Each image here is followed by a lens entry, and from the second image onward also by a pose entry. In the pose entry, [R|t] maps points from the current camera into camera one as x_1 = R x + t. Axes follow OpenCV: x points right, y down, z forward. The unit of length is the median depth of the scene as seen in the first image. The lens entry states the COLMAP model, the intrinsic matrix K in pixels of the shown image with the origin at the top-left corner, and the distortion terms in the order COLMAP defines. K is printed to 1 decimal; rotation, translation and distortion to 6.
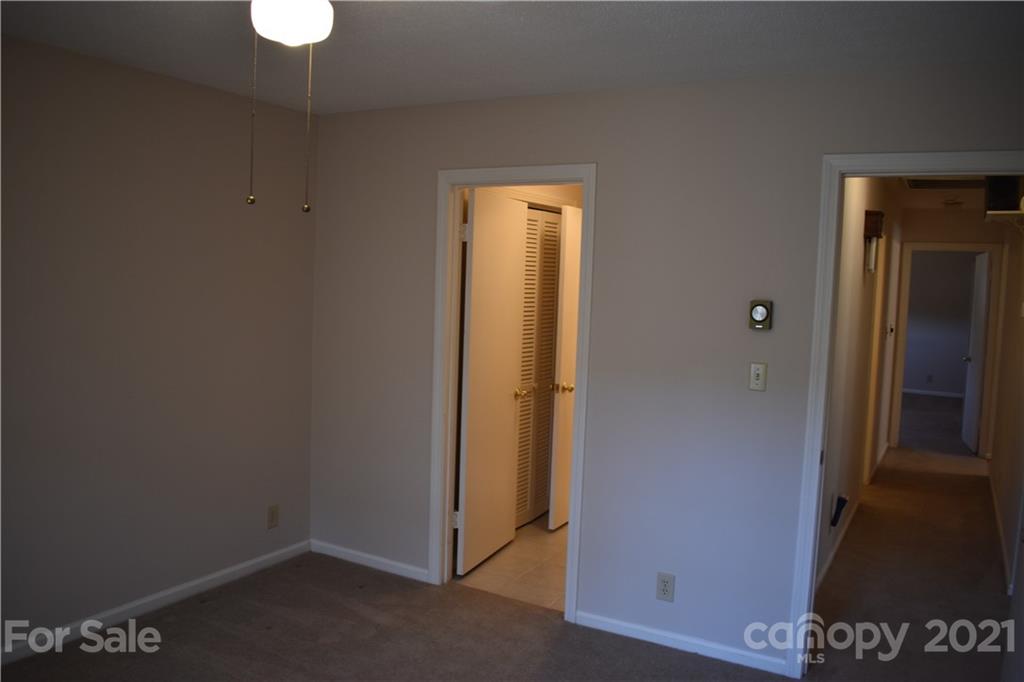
lens RADIAL K [[803.9, 0, 511.7], [0, 803.9, 340.3], [0, 0, 1]] dist [-0.090447, 0.013592]
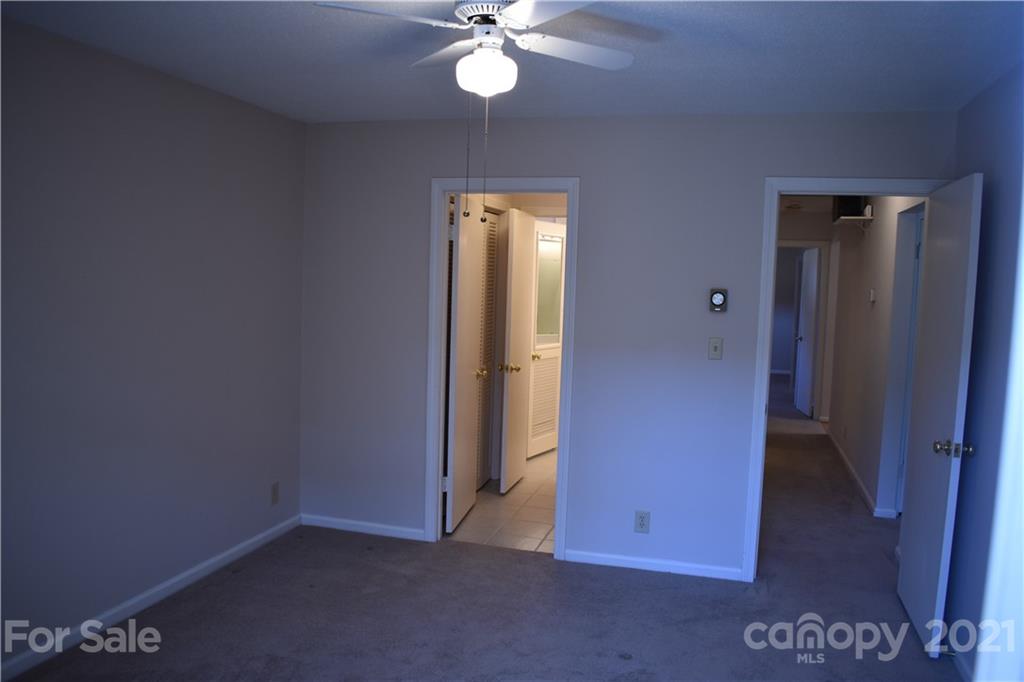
lens RADIAL K [[803.9, 0, 511.9], [0, 803.9, 339.7], [0, 0, 1]] dist [-0.090447, 0.013592]
pose [[0.972154, -0.023659, 0.233147, -0.239697], [0.021959, 0.999710, 0.009884, 0.008965], [-0.233313, -0.004489, 0.972391, -0.133296]]
